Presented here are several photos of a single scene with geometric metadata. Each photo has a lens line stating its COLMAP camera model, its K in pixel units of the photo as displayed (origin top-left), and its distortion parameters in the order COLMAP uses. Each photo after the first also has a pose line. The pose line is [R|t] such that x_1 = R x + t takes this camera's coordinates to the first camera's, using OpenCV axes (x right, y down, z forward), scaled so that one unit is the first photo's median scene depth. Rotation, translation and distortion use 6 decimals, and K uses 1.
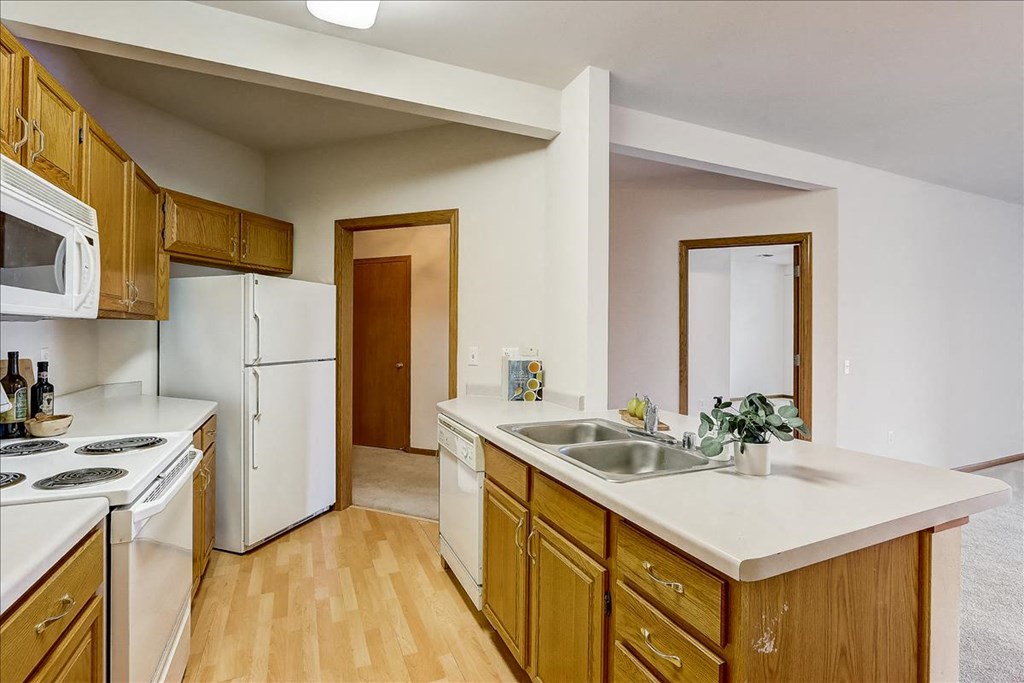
lens RADIAL K [[474.0, 0, 506.6], [0, 474.0, 330.8], [0, 0, 1]] dist [-0.014264, 0.000500]
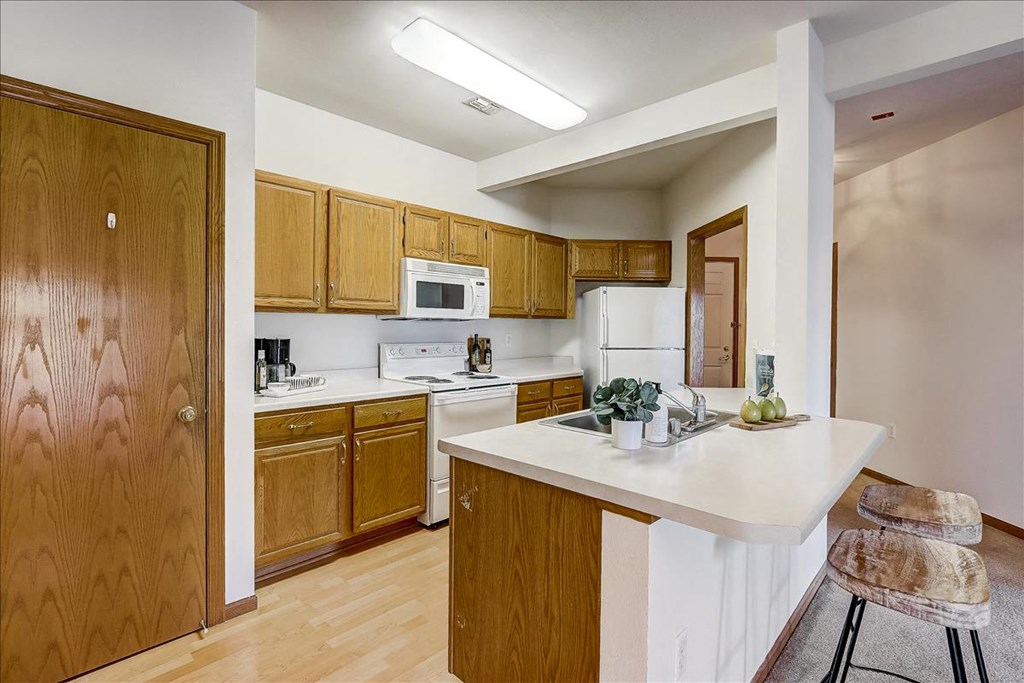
lens RADIAL K [[474.0, 0, 506.6], [0, 474.0, 330.8], [0, 0, 1]] dist [-0.014264, 0.000500]
pose [[0.375478, 0.005308, -0.926816, 0.728685], [-0.002306, 0.999986, 0.004793, 0.010811], [0.926828, 0.000338, 0.375485, 0.161198]]
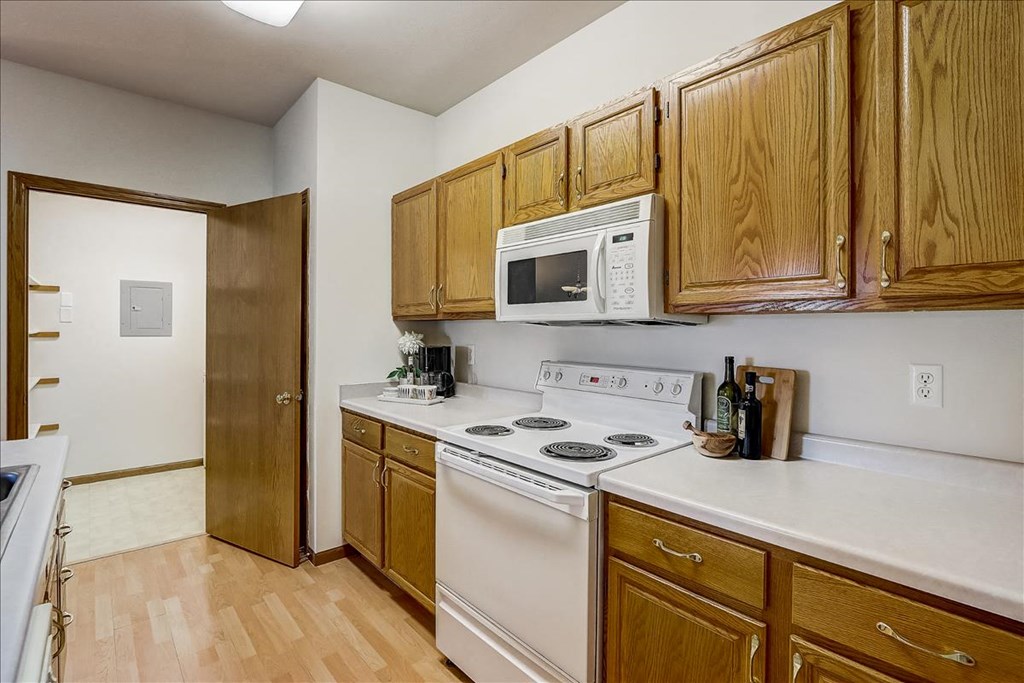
lens RADIAL K [[474.0, 0, 506.6], [0, 474.0, 330.8], [0, 0, 1]] dist [-0.014264, 0.000500]
pose [[-0.952839, -0.013808, -0.303161, -0.222016], [-0.013198, 0.999905, -0.004062, 0.002301], [0.303188, 0.000131, -0.952931, 1.092682]]
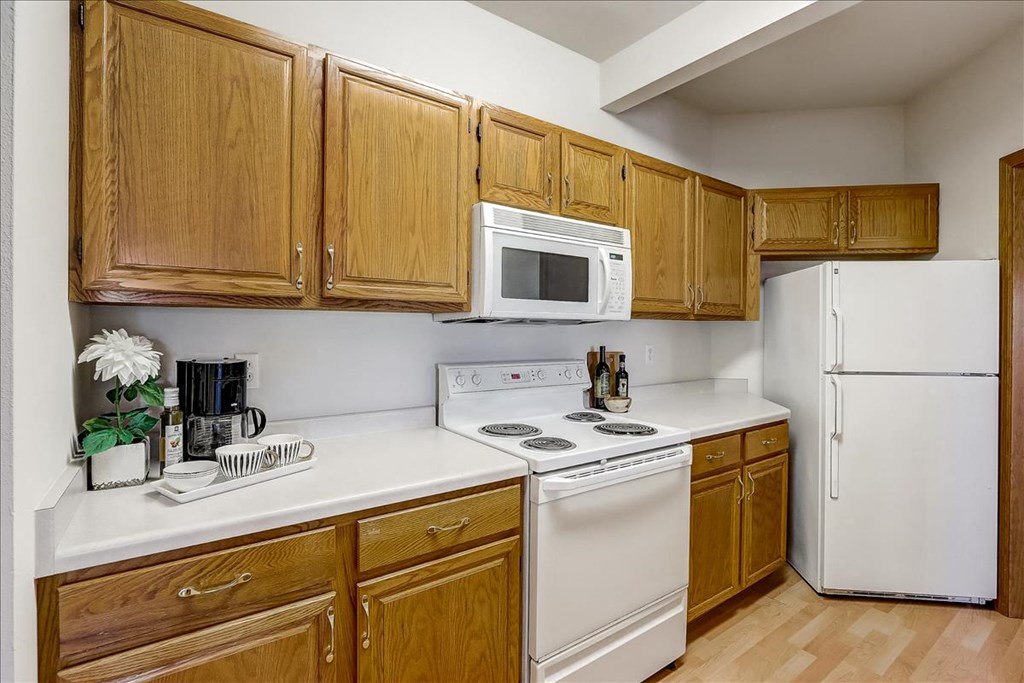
lens RADIAL K [[474.0, 0, 506.6], [0, 474.0, 330.8], [0, 0, 1]] dist [-0.014264, 0.000500]
pose [[0.196716, -0.002517, -0.980457, 0.157356], [-0.001334, 0.999995, -0.002834, 0.003006], [0.980460, 0.001865, 0.196712, 0.280510]]
